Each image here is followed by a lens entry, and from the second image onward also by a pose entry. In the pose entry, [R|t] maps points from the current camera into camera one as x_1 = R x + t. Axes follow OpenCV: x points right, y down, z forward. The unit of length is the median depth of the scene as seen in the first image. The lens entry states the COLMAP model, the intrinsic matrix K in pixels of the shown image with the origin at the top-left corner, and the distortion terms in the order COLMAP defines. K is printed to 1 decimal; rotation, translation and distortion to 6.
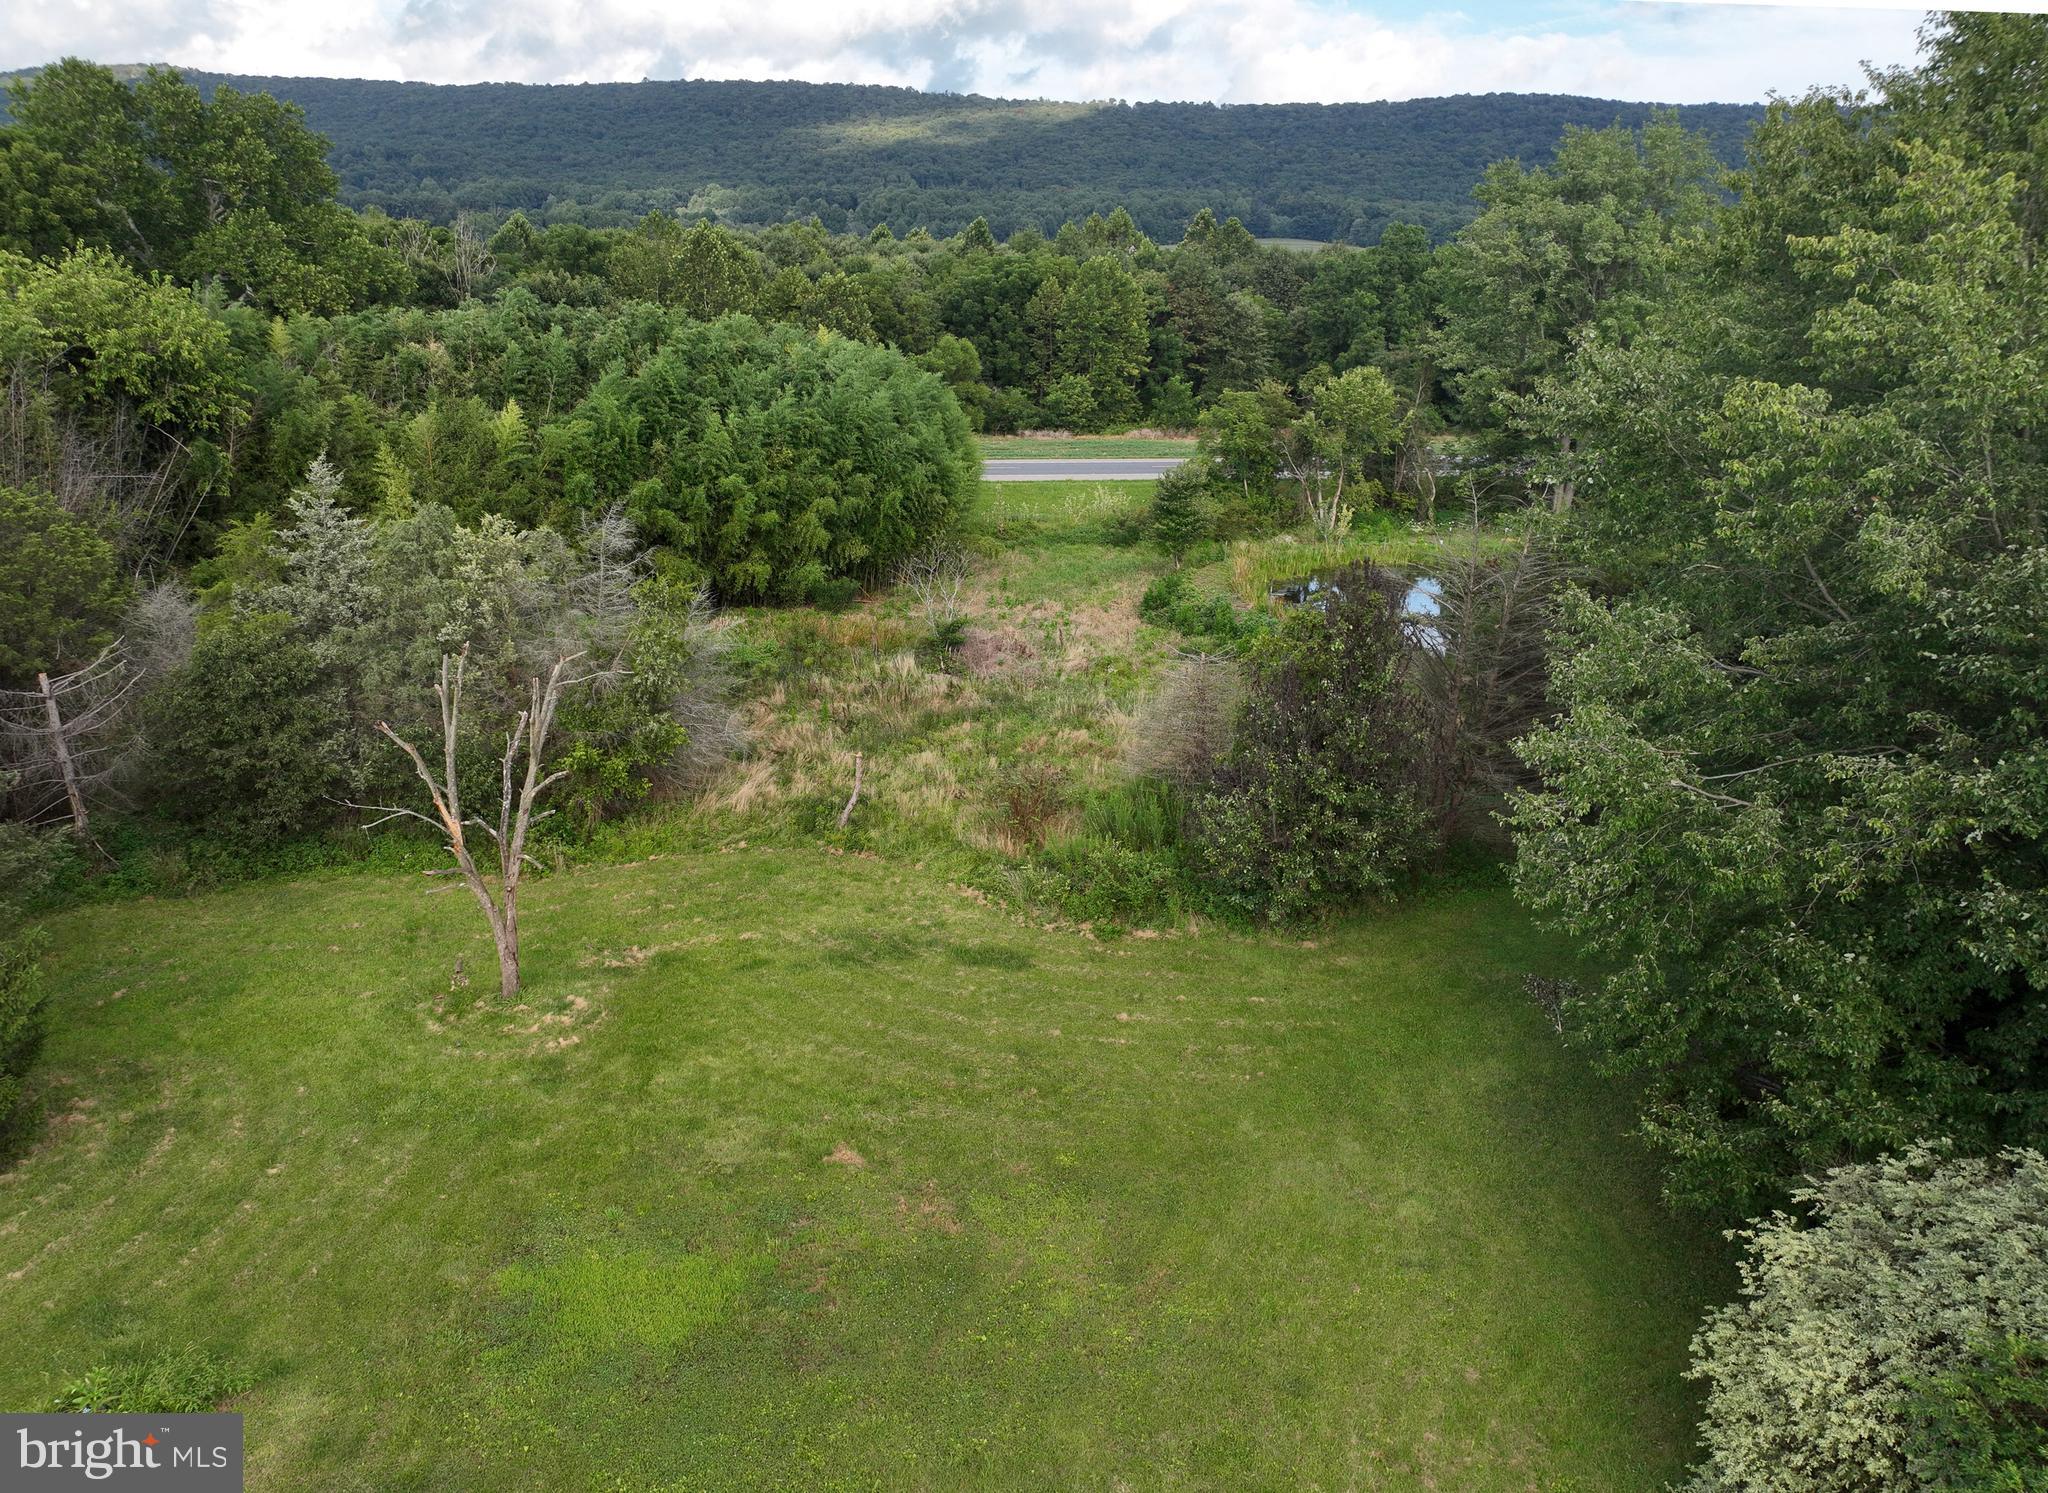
lens RADIAL K [[1516.2, 0, 1018.8], [0, 1516.2, 776.4], [0, 0, 1]] dist [0.002169, 0.005906]
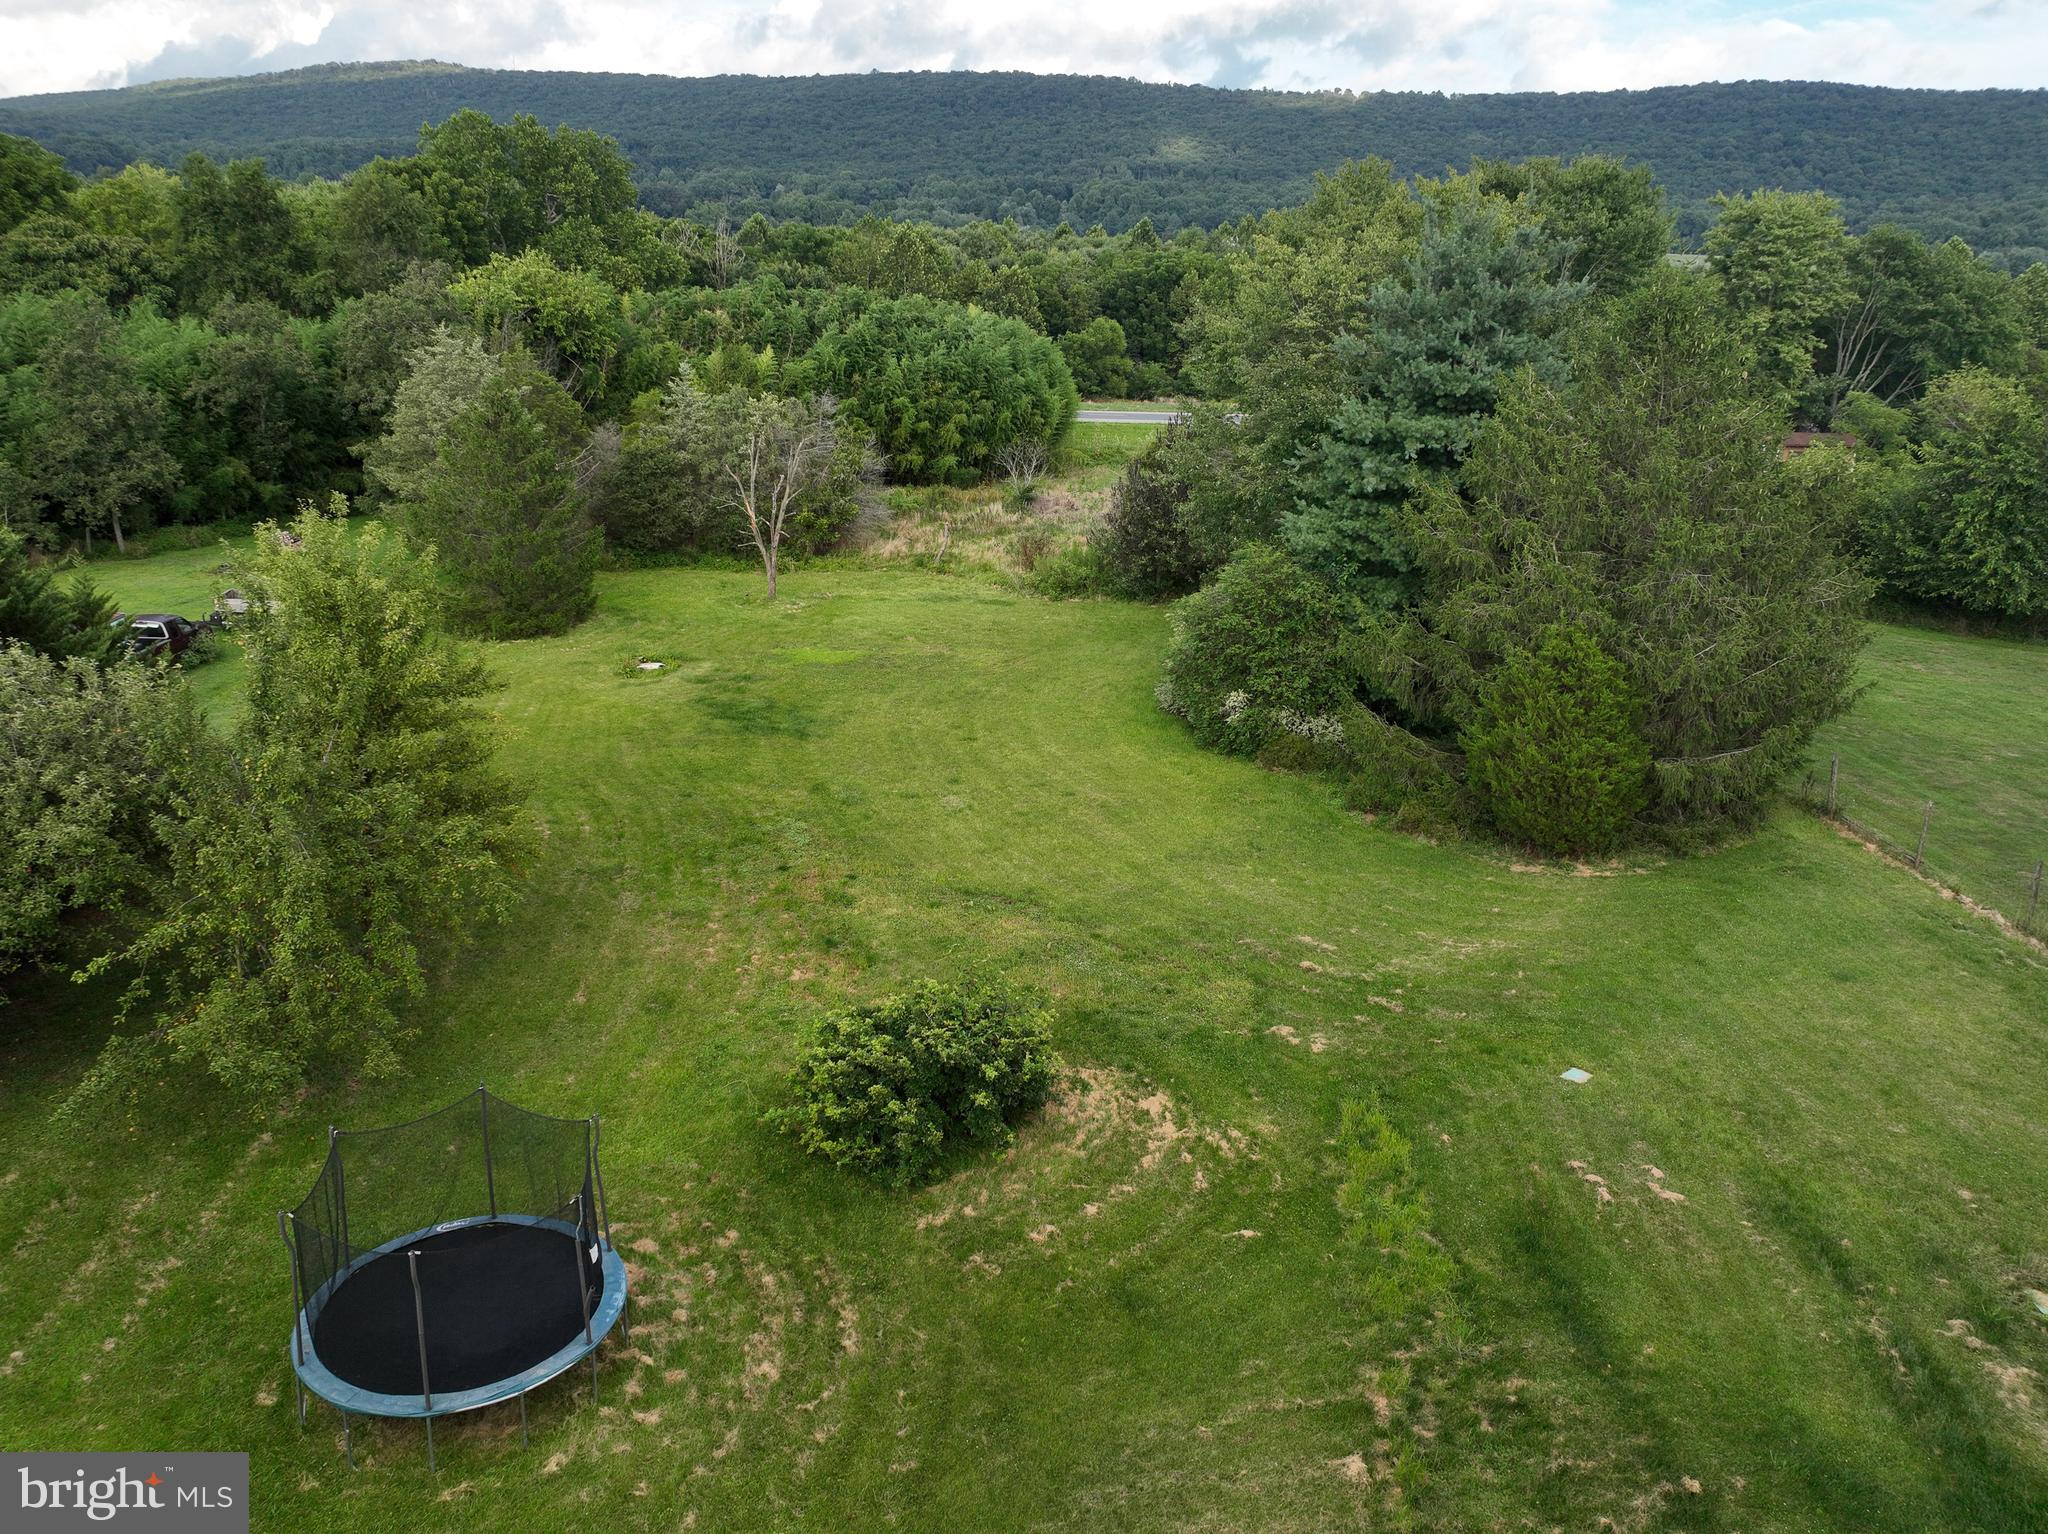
lens RADIAL K [[1530.8, 0, 1024.0], [0, 1530.8, 767.0], [0, 0, 1]] dist [-0.002565, 0.020779]
pose [[0.991350, 0.050913, -0.120965, 0.140131], [-0.051195, 0.998688, 0.000780, 0.167062], [0.120846, 0.005420, 0.992656, -0.525427]]
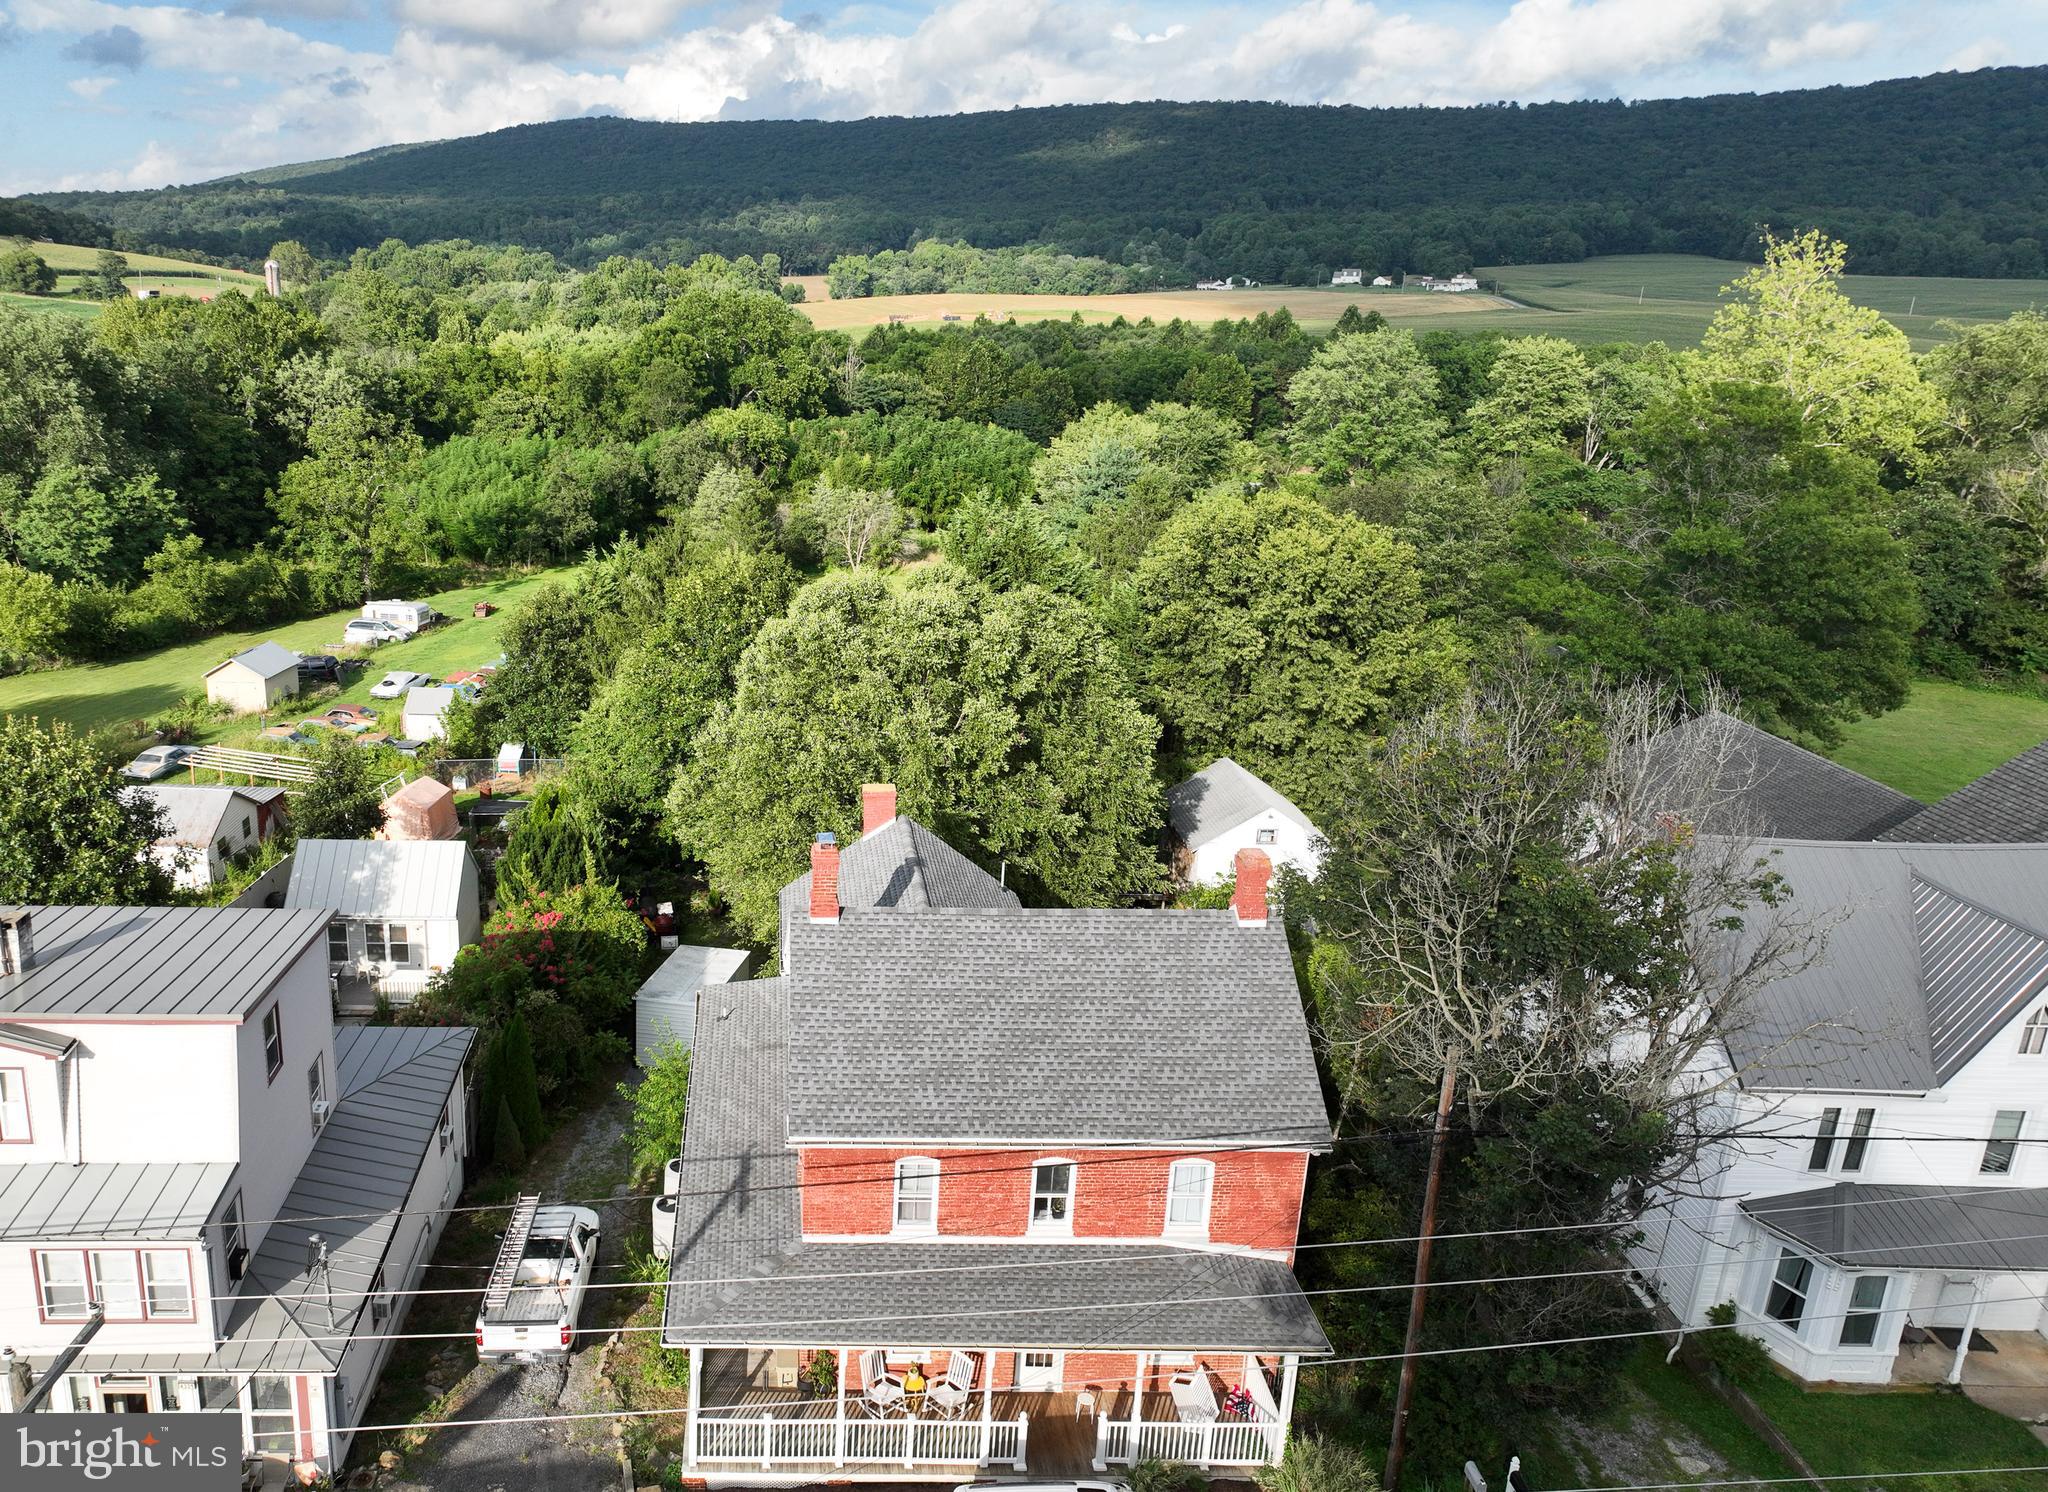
lens RADIAL K [[1498.8, 0, 799.0], [0, 1498.8, 826.5], [0, 0, 1]] dist [0.001277, 0.005732]
pose [[0.937319, 0.105052, -0.332261, 0.527882], [-0.096915, 0.994447, 0.041016, 0.329721], [0.334725, -0.006244, 0.942295, -1.618489]]
